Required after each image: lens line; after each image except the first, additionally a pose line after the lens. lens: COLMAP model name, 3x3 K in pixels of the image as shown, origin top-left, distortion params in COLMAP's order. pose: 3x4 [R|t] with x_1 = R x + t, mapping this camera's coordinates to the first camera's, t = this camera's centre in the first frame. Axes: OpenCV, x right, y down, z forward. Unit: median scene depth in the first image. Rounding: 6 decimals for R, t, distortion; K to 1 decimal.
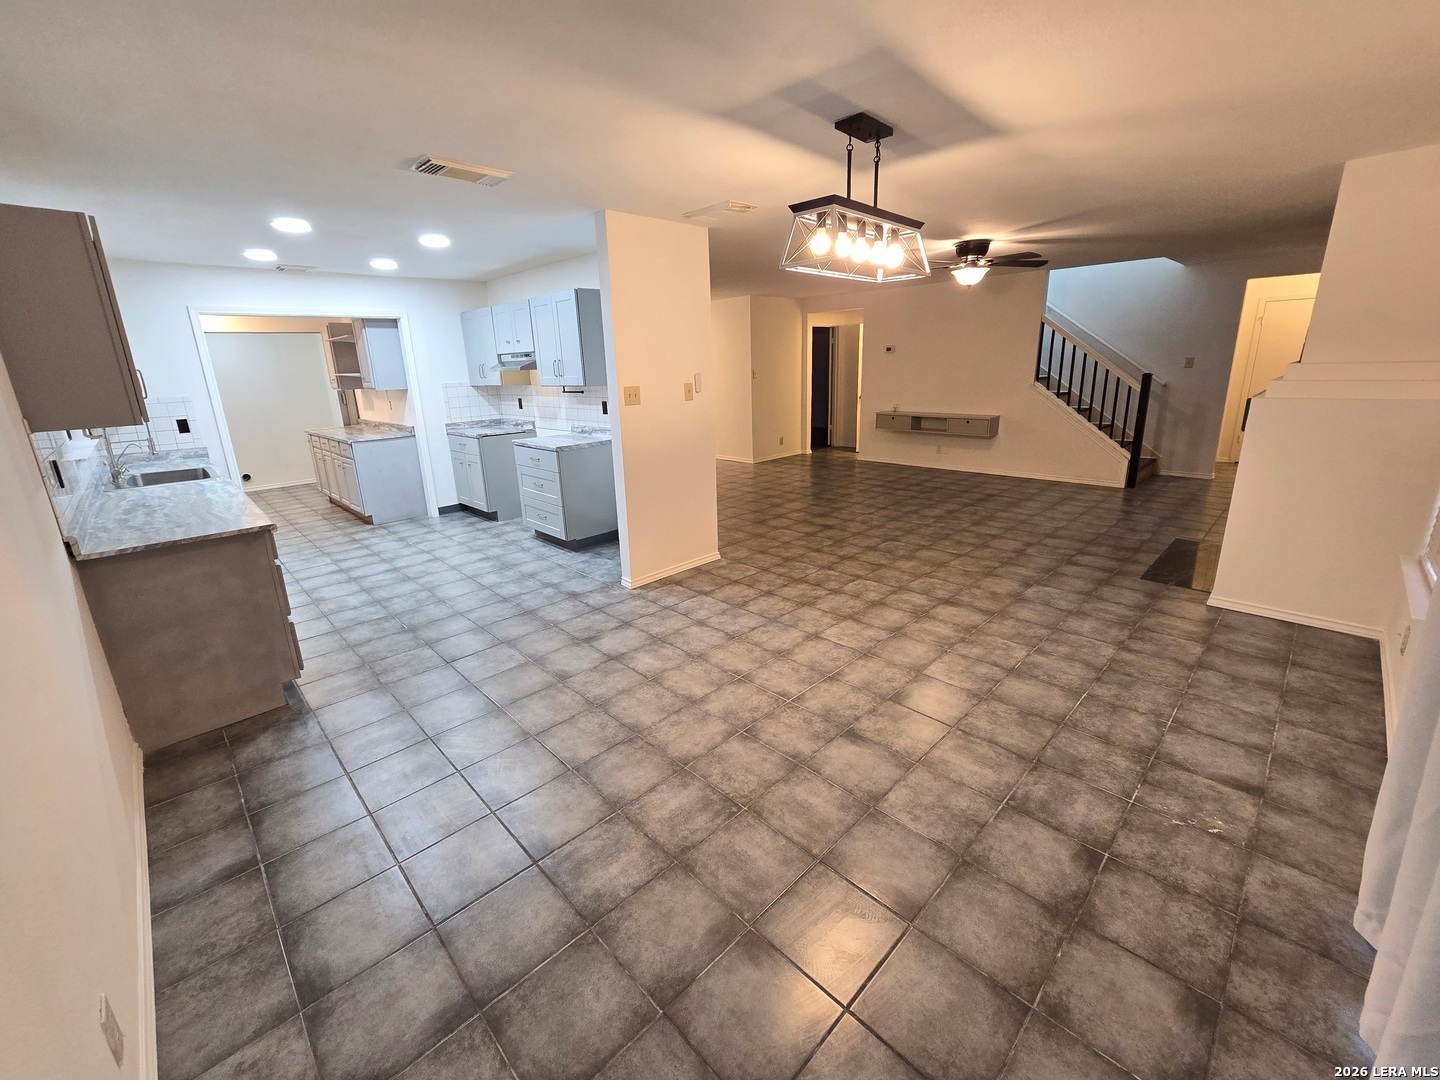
lens RADIAL K [[591.6, 0, 716.5], [0, 591.6, 520.2], [0, 0, 1]] dist [-0.001440, -0.000461]
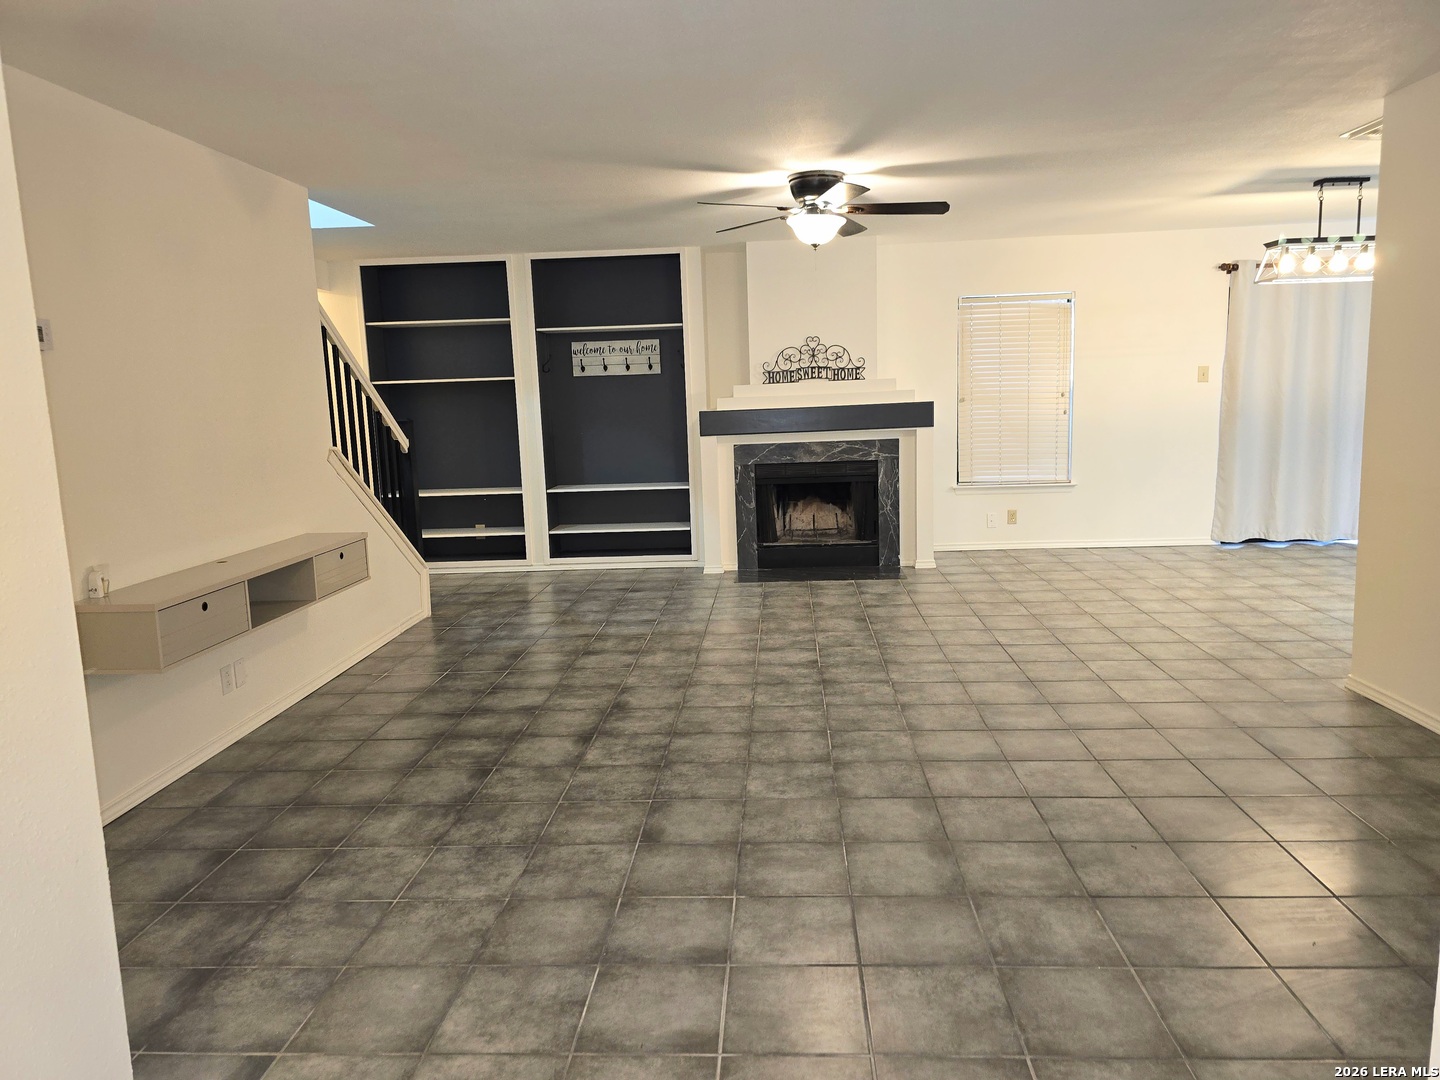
lens RADIAL K [[964.2, 0, 720.0], [0, 964.2, 540.0], [0, 0, 1]] dist [0.058249, -0.041552]
pose [[-0.672343, -0.061217, 0.737704, -0.348892], [0.246110, 0.921396, 0.300764, -0.626335], [-0.698129, 0.383773, -0.604429, 2.509464]]
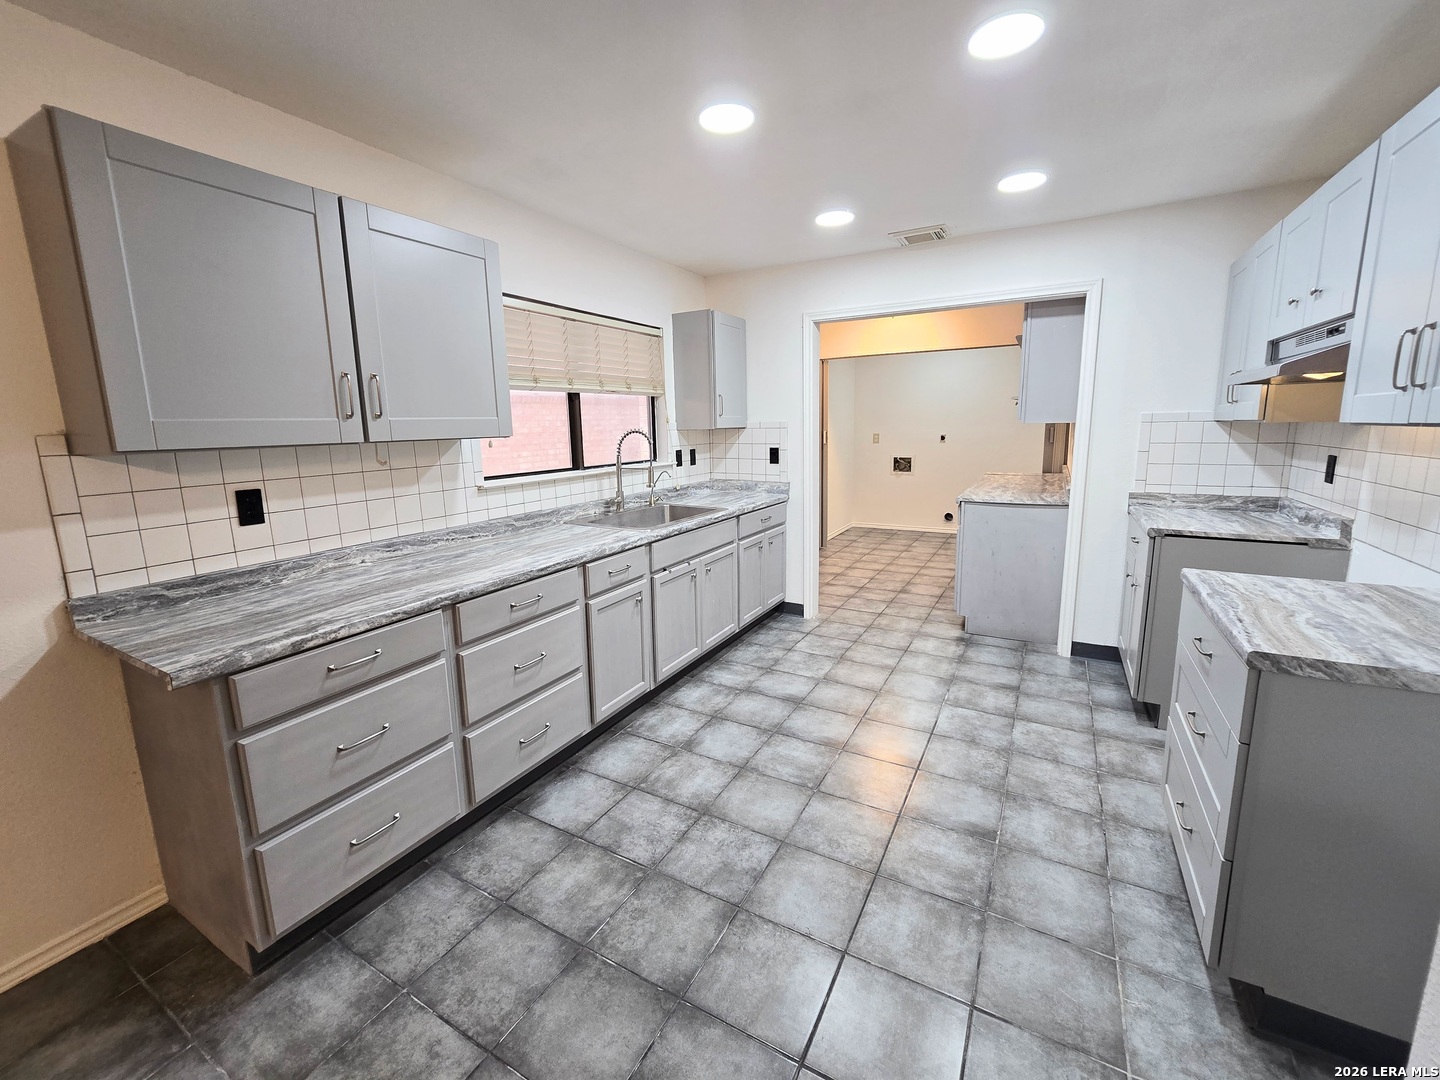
lens RADIAL K [[594.2, 0, 718.1], [0, 594.2, 521.5], [0, 0, 1]] dist [-0.003218, -0.000349]
pose [[0.284212, 0.186359, -0.940475, -0.133948], [-0.236308, 0.964282, 0.119664, -0.204436], [0.929184, 0.188232, 0.318098, 0.904446]]
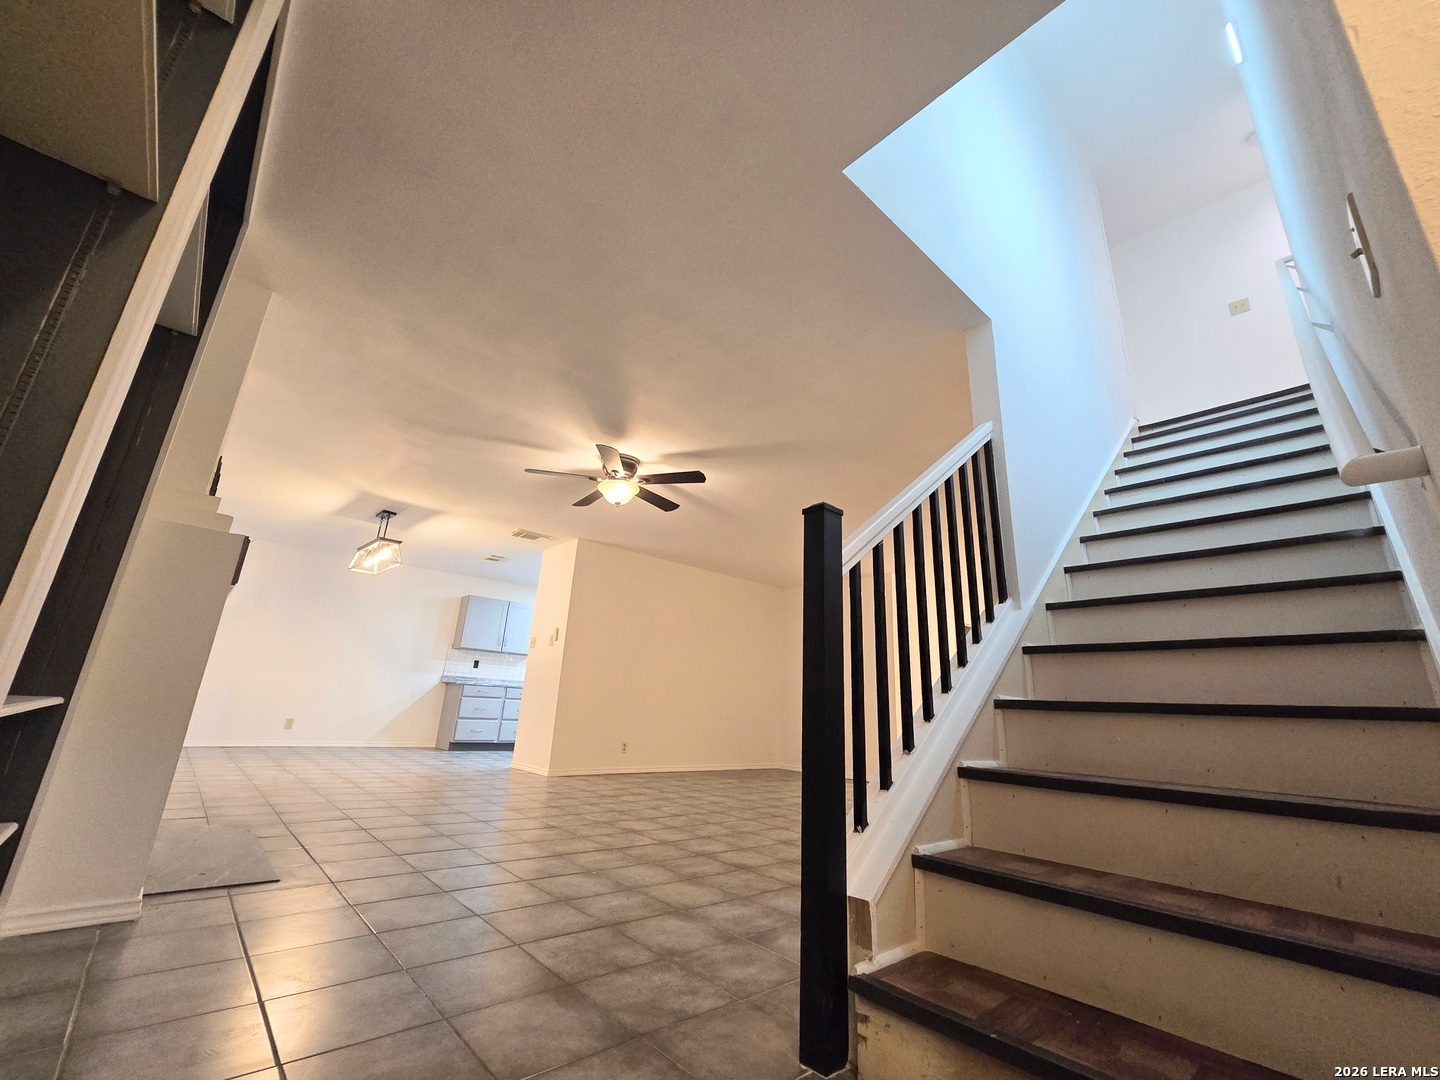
lens RADIAL K [[591.6, 0, 716.5], [0, 591.6, 520.2], [0, 0, 1]] dist [-0.001440, -0.000461]
pose [[-0.039110, -0.274105, -0.960904, 1.745629], [-0.307886, 0.918159, -0.249380, -0.298639], [0.950619, 0.286096, -0.120303, 1.760904]]
